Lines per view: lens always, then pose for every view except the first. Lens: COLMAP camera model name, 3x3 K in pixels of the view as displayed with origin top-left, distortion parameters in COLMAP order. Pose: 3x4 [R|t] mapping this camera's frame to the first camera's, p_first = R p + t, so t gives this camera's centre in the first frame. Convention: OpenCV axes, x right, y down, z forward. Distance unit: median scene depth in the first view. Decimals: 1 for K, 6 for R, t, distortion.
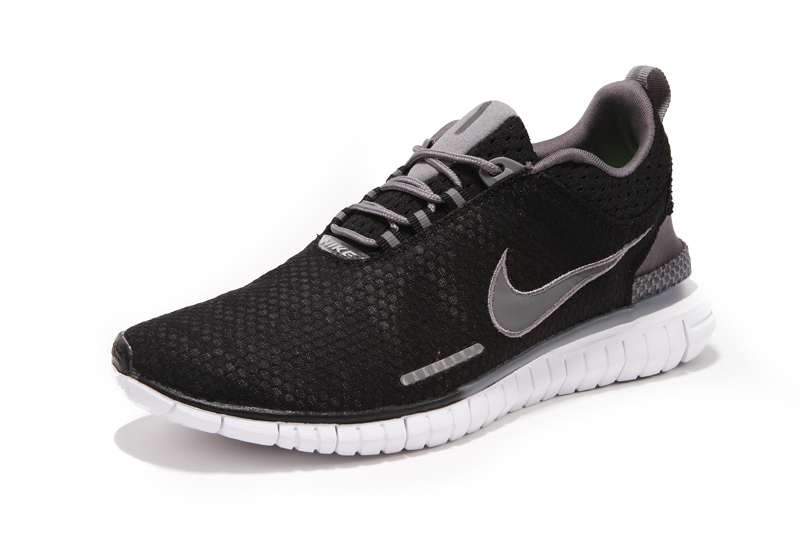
lens RADIAL K [[1729.0, 0, 399.6], [0, 1729.0, 264.2], [0, 0, 1]] dist [0.222678, 0.000000]
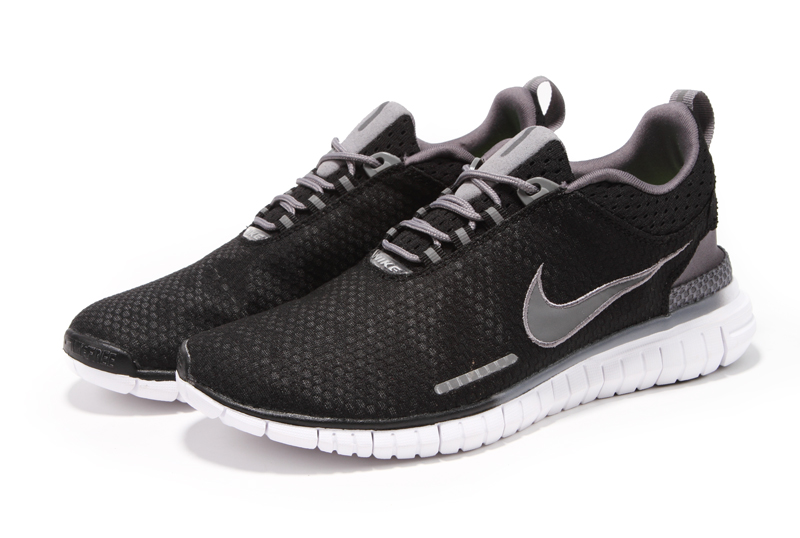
lens RADIAL K [[1353.3, 0, 401.7], [0, 1353.3, 271.2], [0, 0, 1]] dist [0.005737, 0.000000]
pose [[0.991181, 0.000880, -0.132510, 0.086441], [0.001769, 0.999801, 0.019869, -0.021147], [0.132501, -0.019928, 0.990983, 0.164784]]
